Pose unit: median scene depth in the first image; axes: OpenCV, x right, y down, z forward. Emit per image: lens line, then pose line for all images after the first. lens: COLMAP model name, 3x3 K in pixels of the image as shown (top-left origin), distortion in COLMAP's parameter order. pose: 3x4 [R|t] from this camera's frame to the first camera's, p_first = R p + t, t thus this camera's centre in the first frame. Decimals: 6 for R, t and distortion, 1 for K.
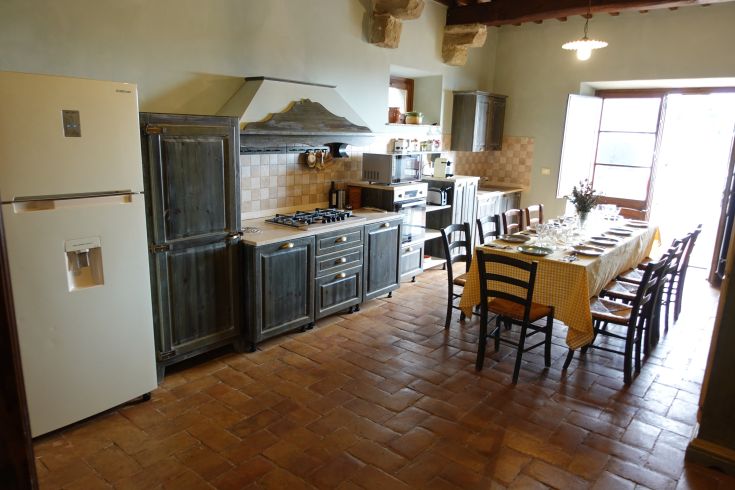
lens RADIAL K [[506.8, 0, 367.5], [0, 506.8, 245.0], [0, 0, 1]] dist [0.000813, -0.005802]
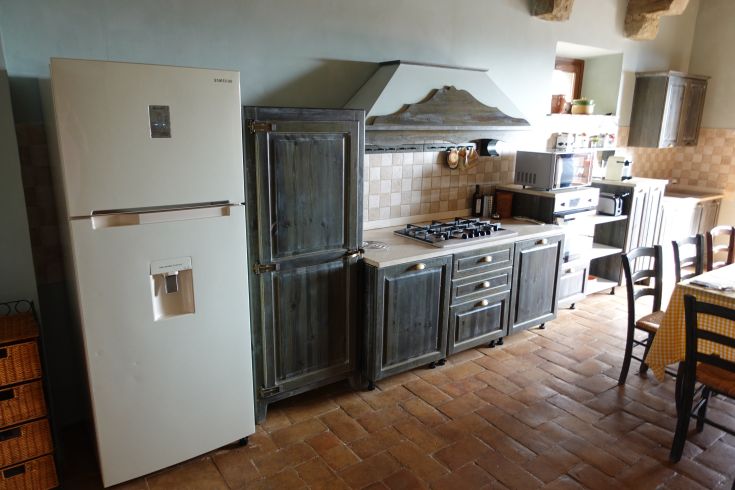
lens RADIAL K [[506.8, 0, 367.5], [0, 506.8, 245.0], [0, 0, 1]] dist [0.000813, -0.005802]
pose [[0.961560, 0.050976, -0.269823, -0.014527], [-0.047246, 0.998677, 0.020306, -0.039436], [0.270501, -0.006778, 0.962696, 0.163665]]
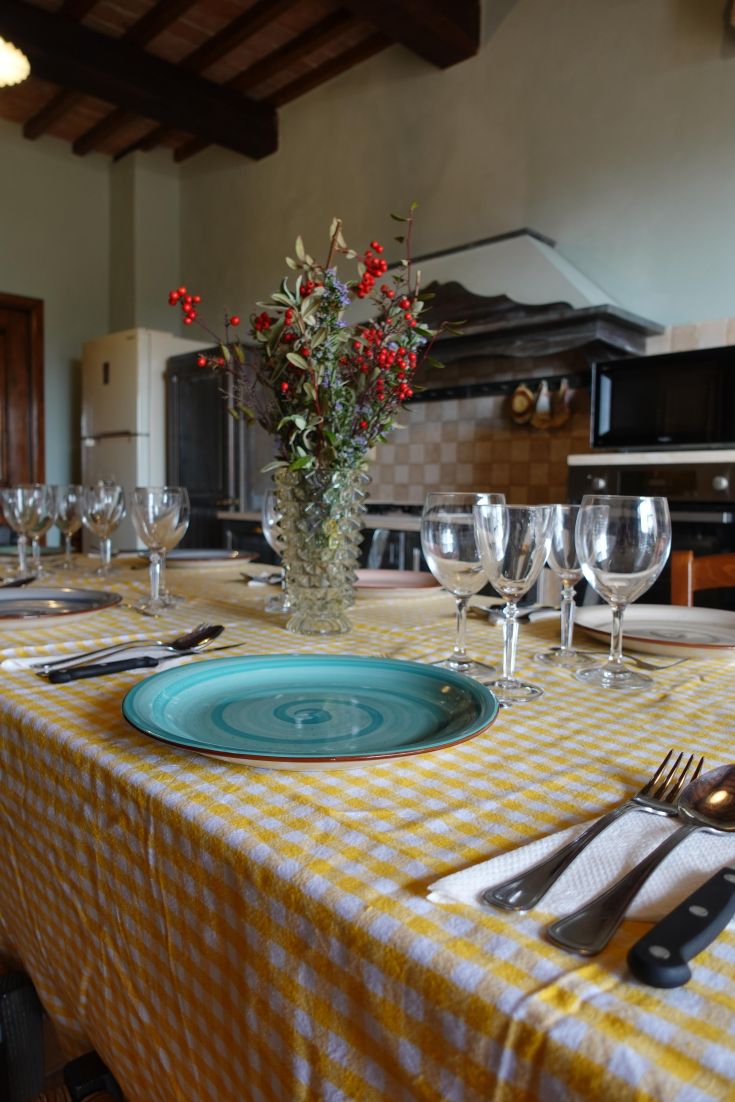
lens RADIAL K [[759.8, 0, 367.5], [0, 759.8, 551.0], [0, 0, 1]] dist [0.000813, -0.005802]
pose [[-0.101568, 0.043645, -0.993871, 0.626716], [-0.241384, 0.968101, 0.067181, -0.059541], [0.965100, 0.246728, -0.087793, 1.026661]]
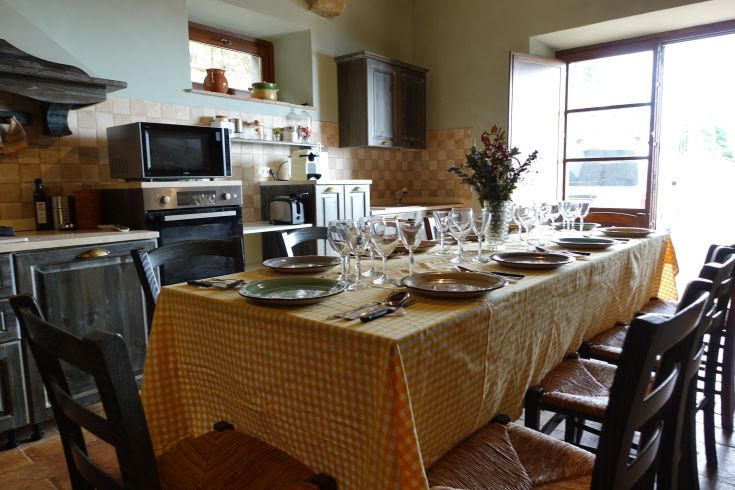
lens RADIAL K [[506.8, 0, 367.5], [0, 506.8, 245.0], [0, 0, 1]] dist [0.000813, -0.005802]
pose [[0.998800, -0.045203, -0.018840, 0.318843], [0.043009, 0.993649, -0.103980, 0.014084], [0.023421, 0.103045, 0.994401, 0.554336]]
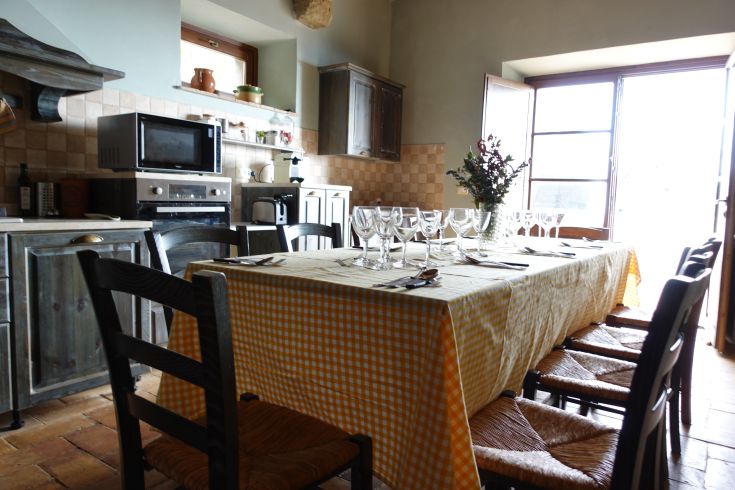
lens RADIAL K [[506.8, 0, 367.5], [0, 506.8, 245.0], [0, 0, 1]] dist [0.000813, -0.005802]
pose [[0.997143, -0.004920, 0.075376, 0.273722], [0.015111, 0.990697, -0.135248, 0.035913], [-0.074009, 0.136000, 0.987941, 0.537392]]
